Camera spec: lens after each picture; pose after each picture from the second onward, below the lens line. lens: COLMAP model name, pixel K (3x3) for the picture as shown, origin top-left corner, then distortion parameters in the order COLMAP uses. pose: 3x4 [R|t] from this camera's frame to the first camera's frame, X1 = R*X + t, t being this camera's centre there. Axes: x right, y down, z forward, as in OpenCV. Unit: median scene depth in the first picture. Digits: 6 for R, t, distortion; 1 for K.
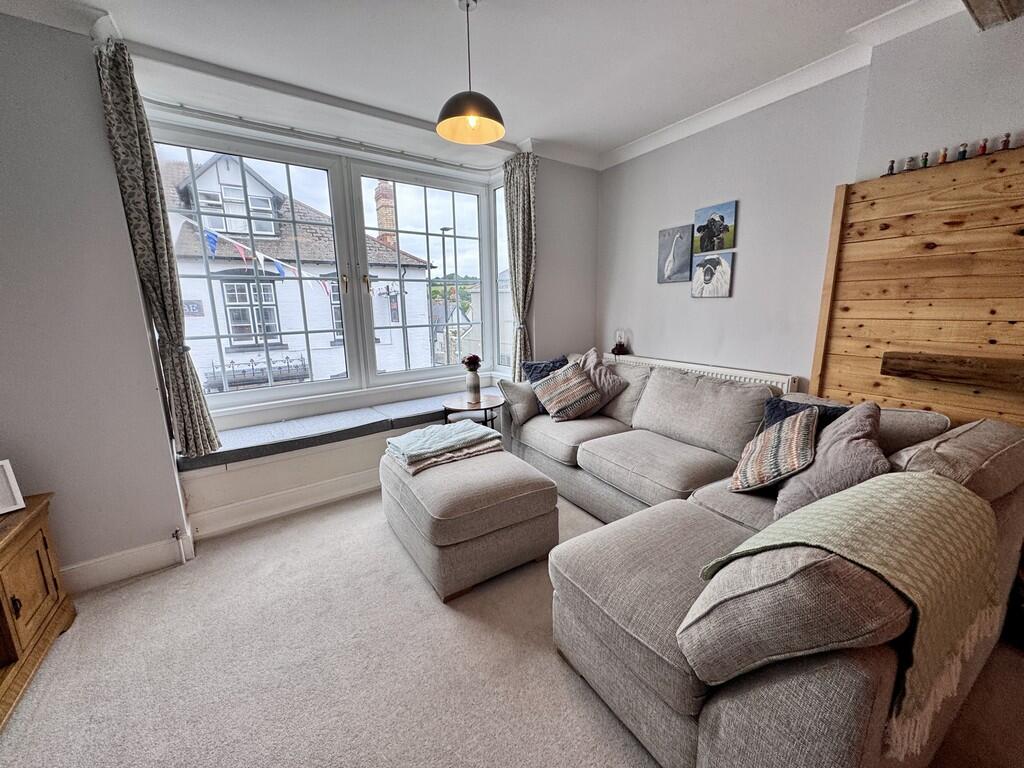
lens RADIAL K [[410.7, 0, 510.6], [0, 410.7, 385.8], [0, 0, 1]] dist [-0.001009, -0.000103]
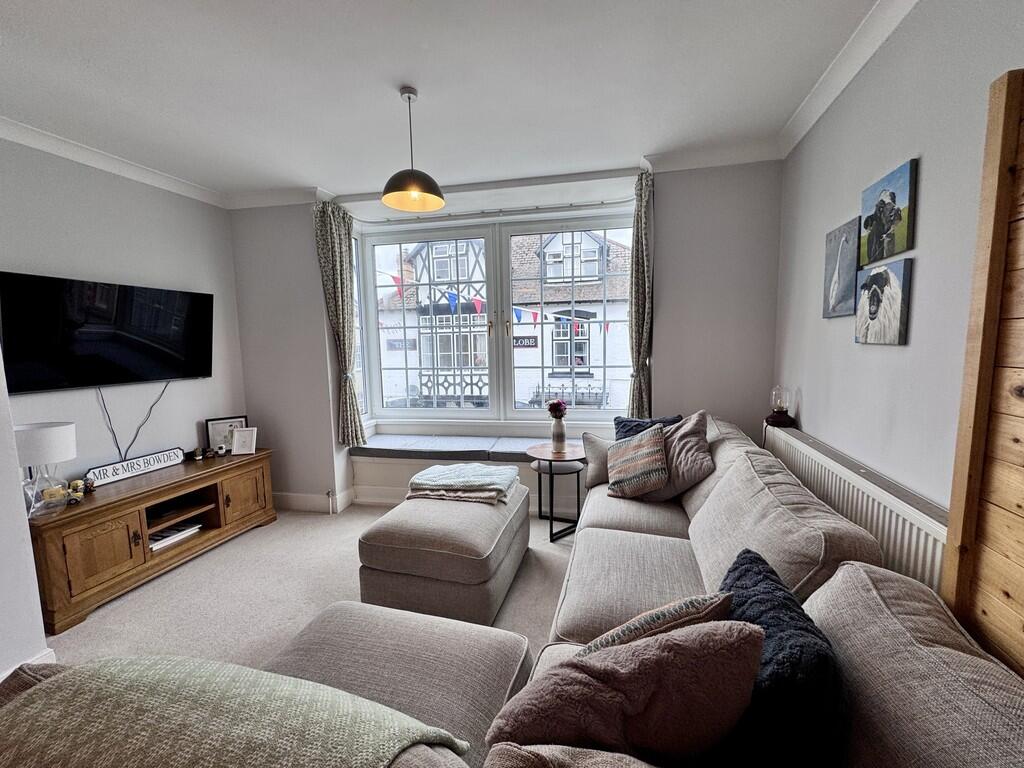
lens RADIAL K [[410.7, 0, 512.3], [0, 410.7, 383.9], [0, 0, 1]] dist [-0.001009, -0.000103]
pose [[0.669490, 0.081131, -0.738377, 0.562105], [-0.138286, 0.990254, -0.016578, -0.089195], [0.729835, 0.113206, 0.674185, 0.296727]]
